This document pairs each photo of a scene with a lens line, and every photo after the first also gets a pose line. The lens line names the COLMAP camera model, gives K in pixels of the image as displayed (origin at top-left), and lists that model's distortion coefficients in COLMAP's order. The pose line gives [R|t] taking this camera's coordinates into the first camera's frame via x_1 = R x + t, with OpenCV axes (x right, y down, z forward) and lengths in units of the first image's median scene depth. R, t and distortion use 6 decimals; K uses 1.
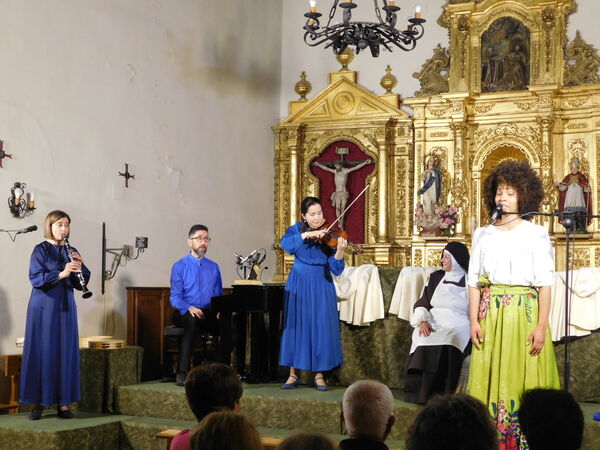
lens RADIAL K [[973.5, 0, 300.1], [0, 973.5, 221.2], [0, 0, 1]] dist [0.078339, -0.000465]
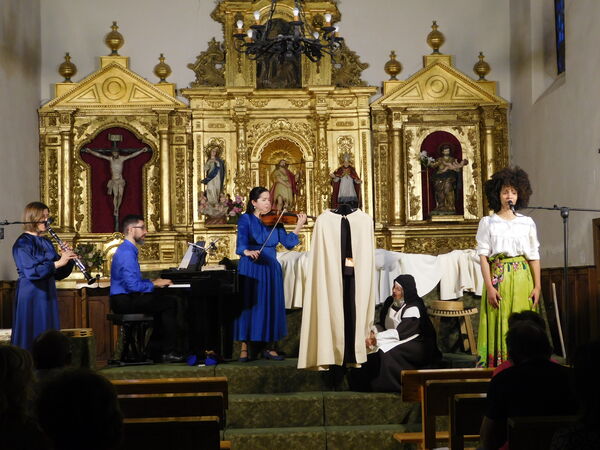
lens RADIAL K [[1147.3, 0, 304.5], [0, 1147.3, 225.7], [0, 0, 1]] dist [0.085015, -0.103184]
pose [[0.872363, -0.010092, 0.488755, -0.372878], [-0.001586, 0.999723, 0.023473, -0.011369], [-0.488857, -0.021252, 0.872105, -0.112526]]
